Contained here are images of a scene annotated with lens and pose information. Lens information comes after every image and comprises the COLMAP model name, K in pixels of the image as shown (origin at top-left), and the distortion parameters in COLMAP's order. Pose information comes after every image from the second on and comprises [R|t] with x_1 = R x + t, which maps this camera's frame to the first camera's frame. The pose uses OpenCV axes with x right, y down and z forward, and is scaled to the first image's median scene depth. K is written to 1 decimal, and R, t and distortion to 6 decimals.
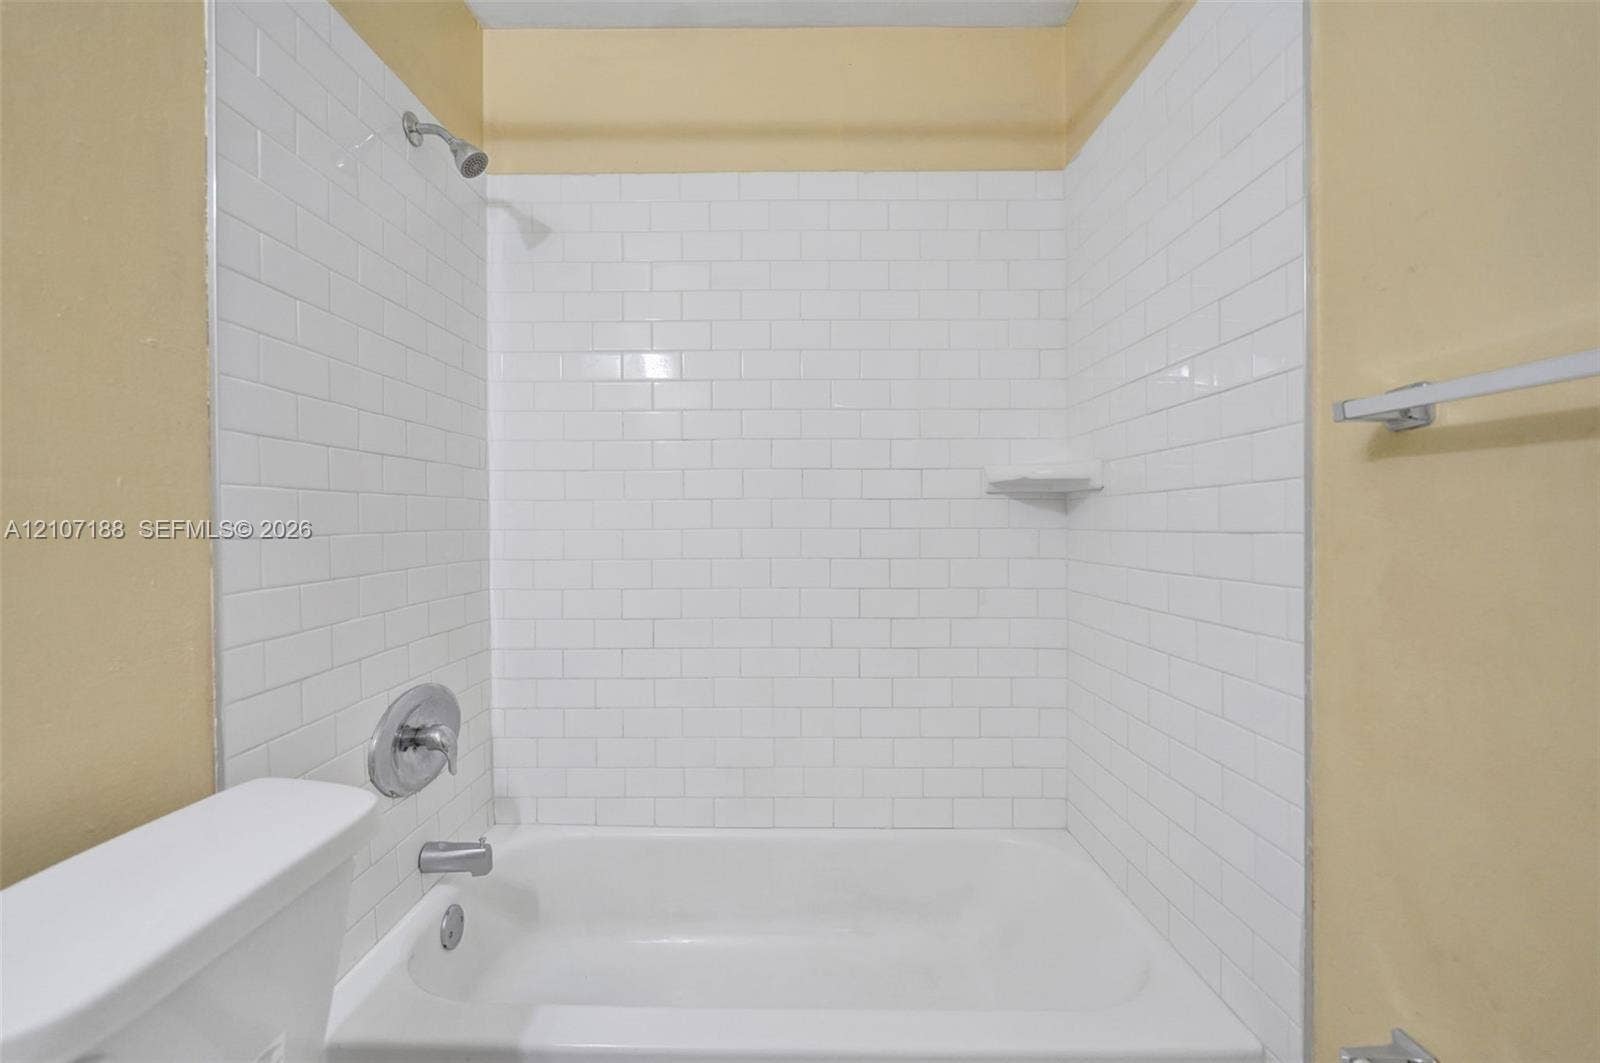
lens RADIAL K [[676.0, 0, 788.0], [0, 676.0, 517.7], [0, 0, 1]] dist [-0.011755, 0.000094]
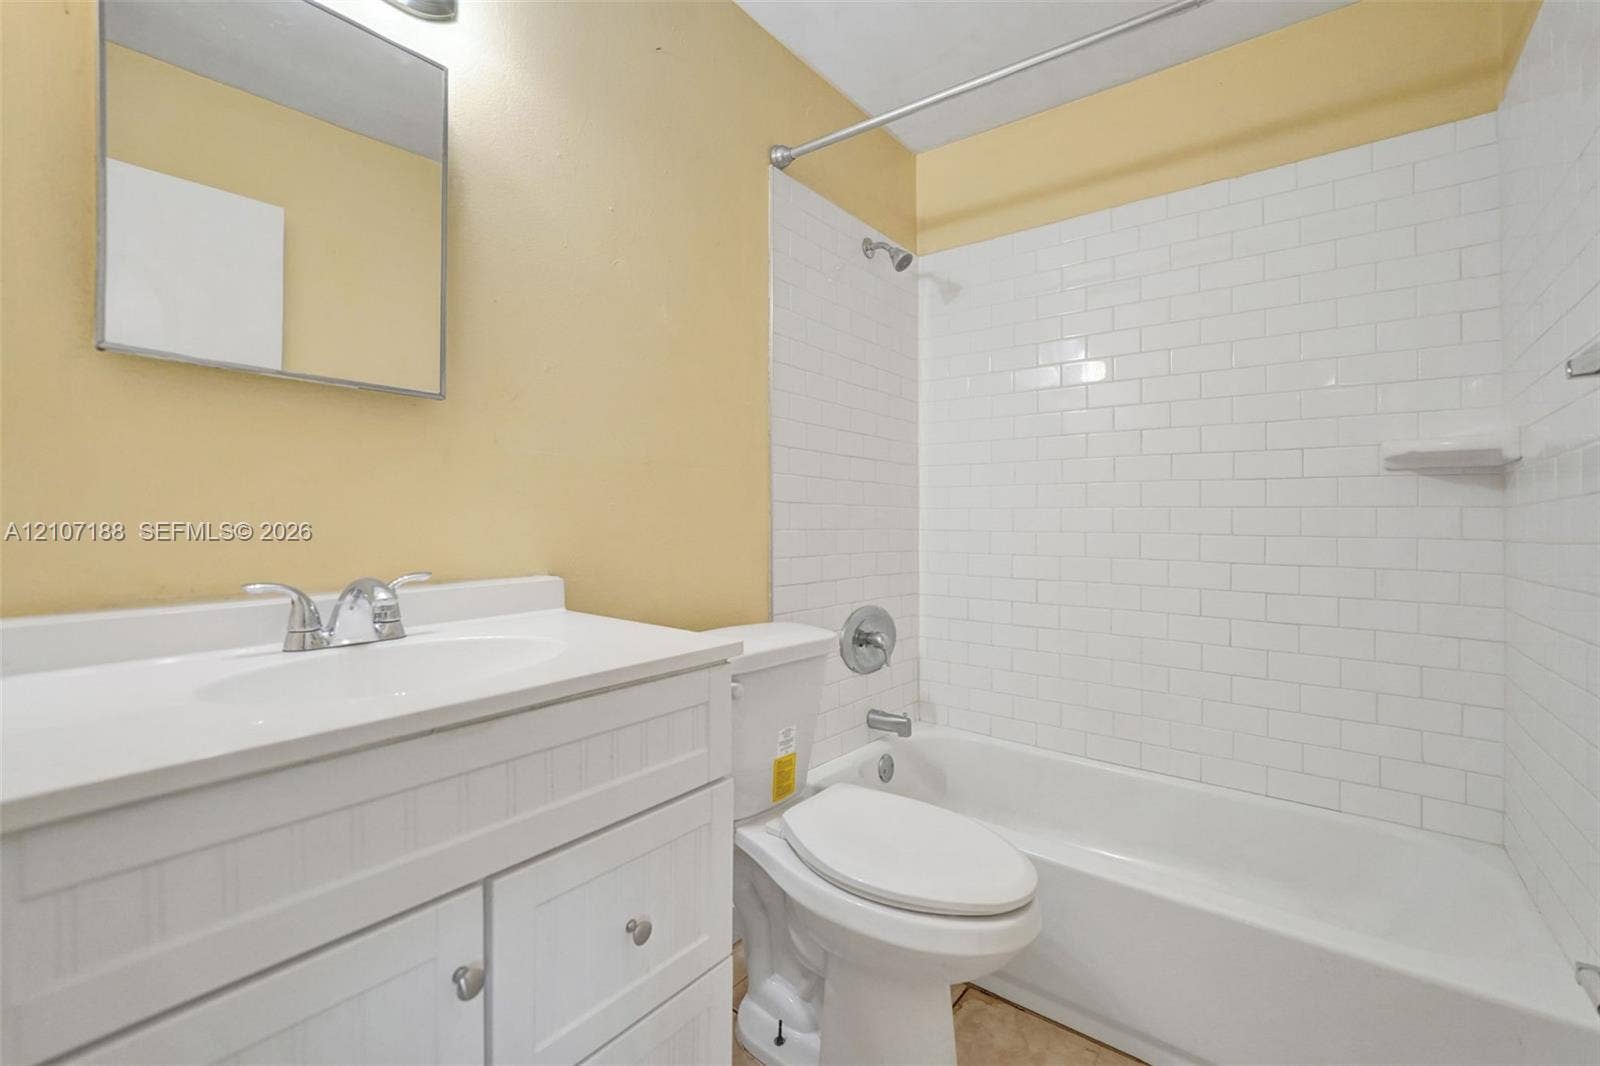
lens RADIAL K [[676.0, 0, 788.0], [0, 676.0, 519.2], [0, 0, 1]] dist [-0.011755, 0.000094]
pose [[0.785815, 0.008820, -0.618398, 0.240442], [-0.012281, 0.999924, -0.001345, 0.051342], [0.618339, 0.008651, 0.785864, -0.308782]]
